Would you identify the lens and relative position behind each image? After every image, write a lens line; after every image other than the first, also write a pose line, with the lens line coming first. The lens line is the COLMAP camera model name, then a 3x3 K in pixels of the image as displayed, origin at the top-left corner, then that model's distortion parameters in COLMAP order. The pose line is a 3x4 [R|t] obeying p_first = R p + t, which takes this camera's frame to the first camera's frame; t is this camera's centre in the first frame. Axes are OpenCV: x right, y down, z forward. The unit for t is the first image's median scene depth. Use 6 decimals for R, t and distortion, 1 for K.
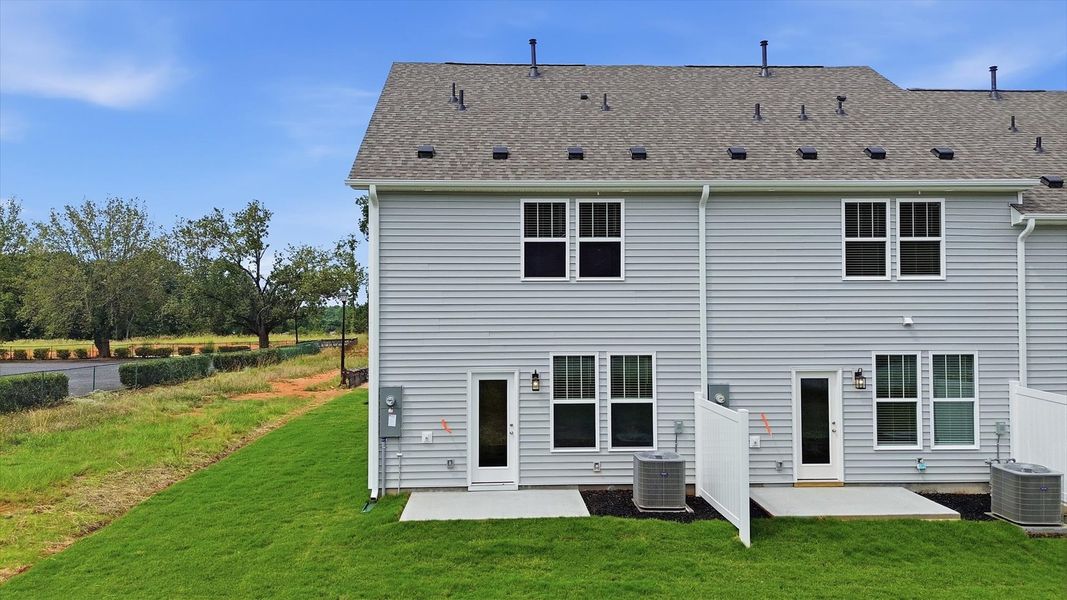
lens RADIAL K [[719.3, 0, 533.5], [0, 719.3, 300.0], [0, 0, 1]] dist [0.017321, 0.000433]
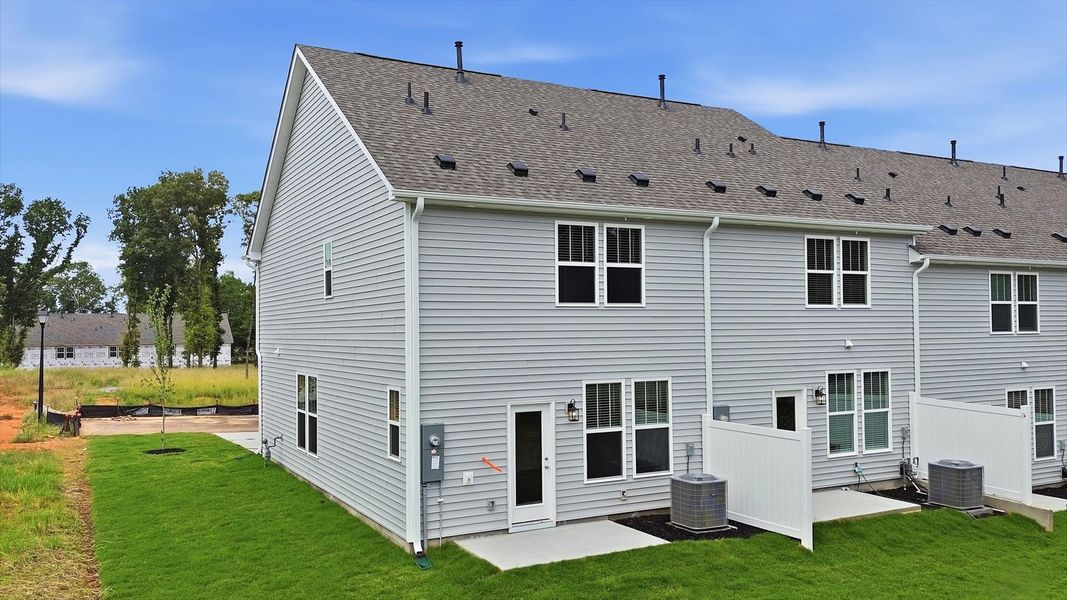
lens RADIAL K [[861.3, 0, 534.8], [0, 861.3, 313.7], [0, 0, 1]] dist [-0.004330, -0.000183]
pose [[0.899623, 0.002847, 0.436659, -0.536798], [0.004769, 0.999855, -0.016343, 0.001583], [-0.436642, 0.016785, 0.899479, -0.013512]]
